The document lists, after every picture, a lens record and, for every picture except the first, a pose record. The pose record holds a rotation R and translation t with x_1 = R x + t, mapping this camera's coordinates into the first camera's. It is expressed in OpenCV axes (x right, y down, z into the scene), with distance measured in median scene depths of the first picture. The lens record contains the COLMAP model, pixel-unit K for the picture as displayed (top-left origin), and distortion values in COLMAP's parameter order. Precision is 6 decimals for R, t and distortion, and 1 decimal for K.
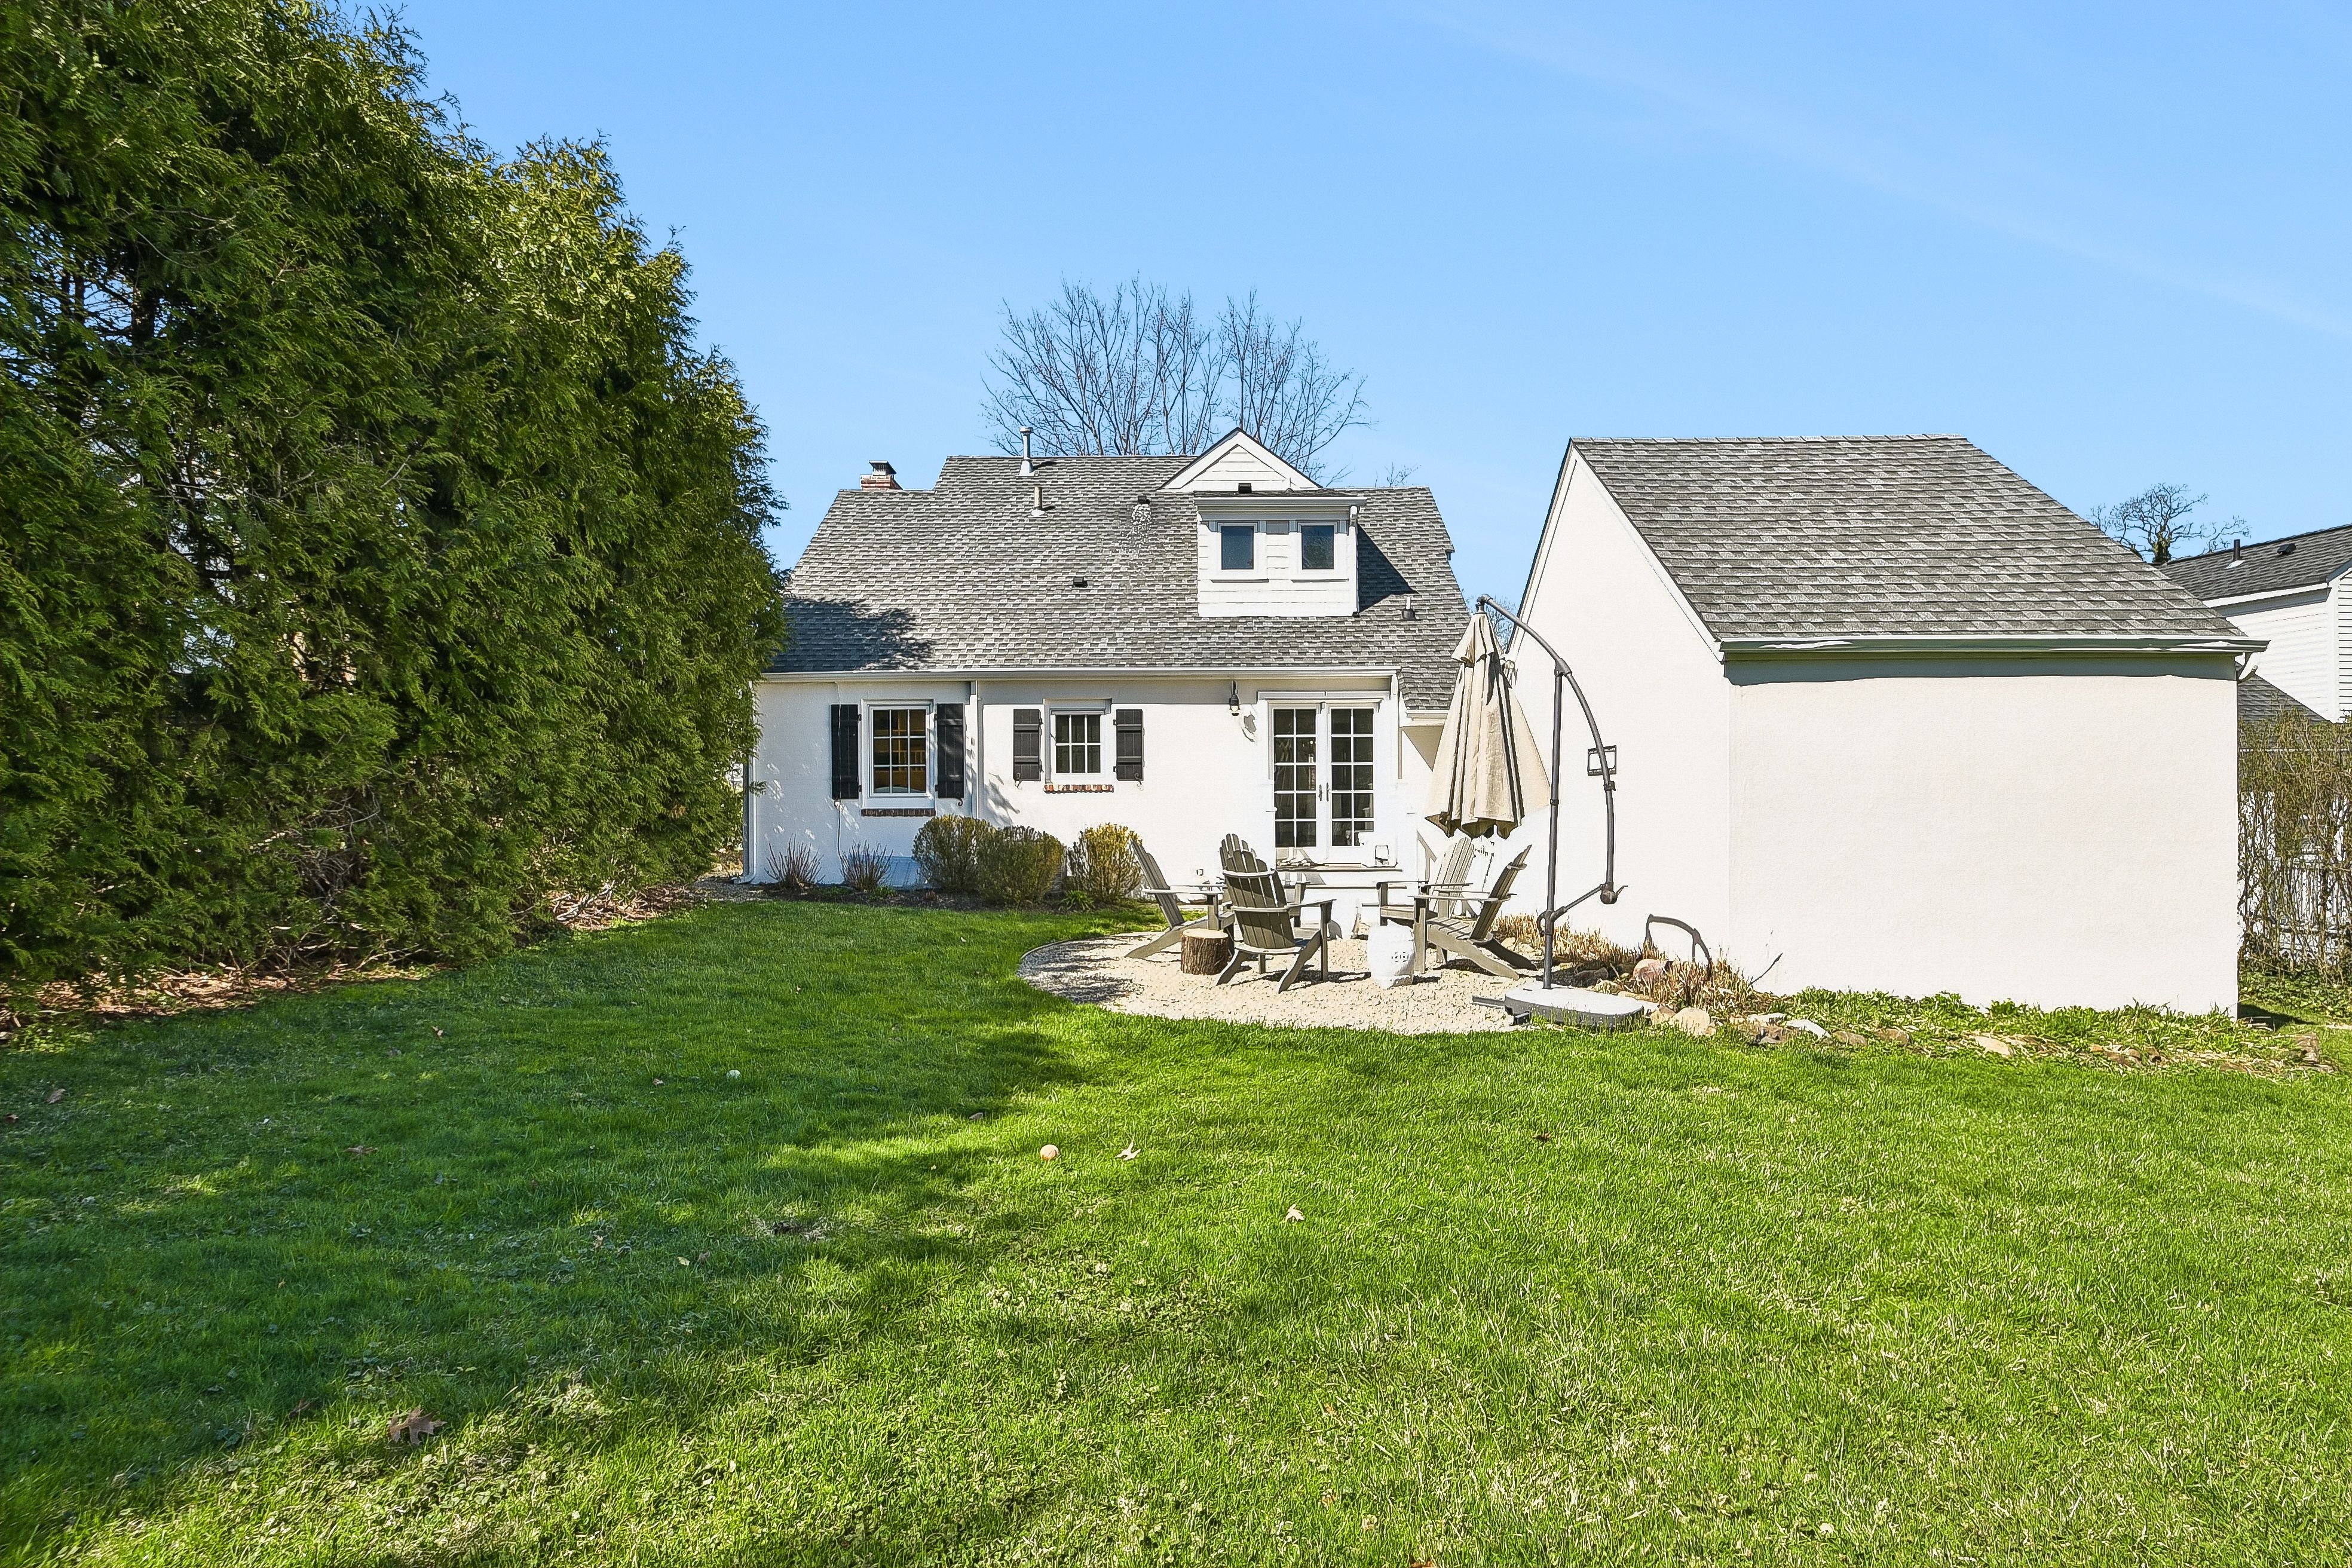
lens RADIAL K [[1109.6, 0, 1176.0], [0, 1109.6, 784.0], [0, 0, 1]] dist [-0.004842, -0.000204]
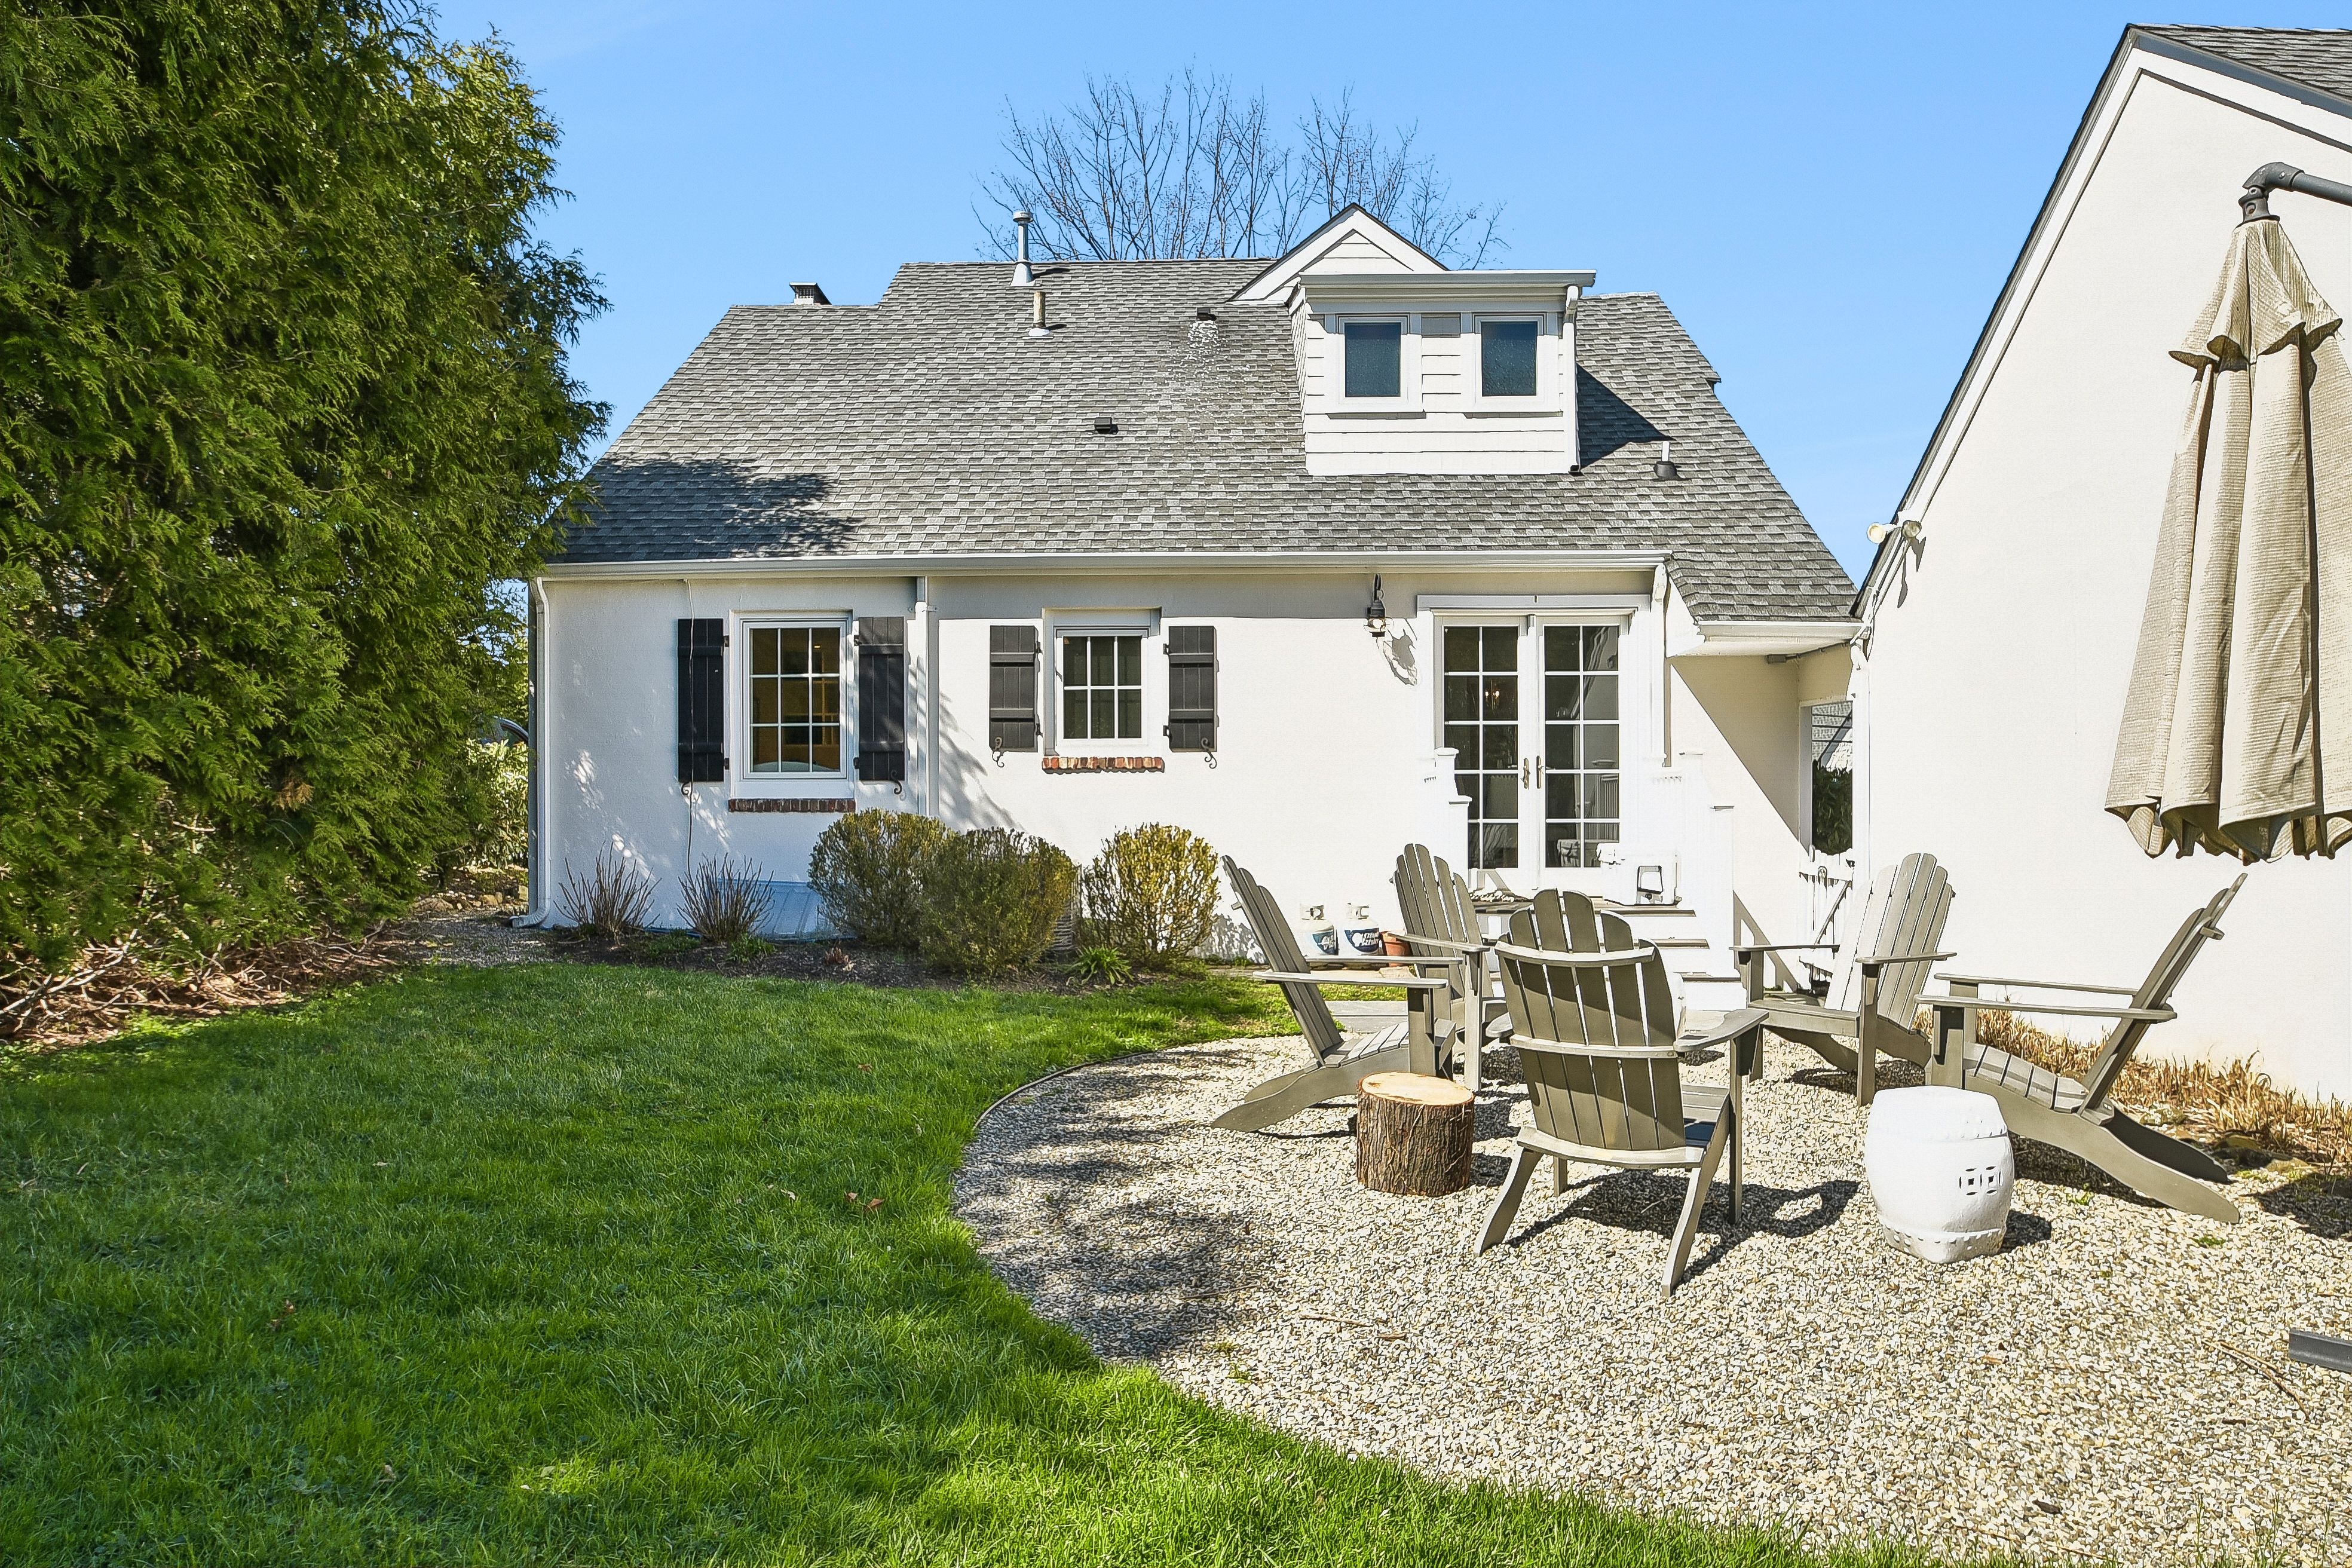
lens RADIAL K [[1402.0, 0, 1176.0], [0, 1402.0, 784.0], [0, 0, 1]] dist [-0.003326, -0.000321]
pose [[0.999427, 0.002449, -0.033763, -0.025358], [-0.002403, 0.999996, 0.001423, 0.012796], [0.033767, -0.001341, 0.999429, 0.274114]]
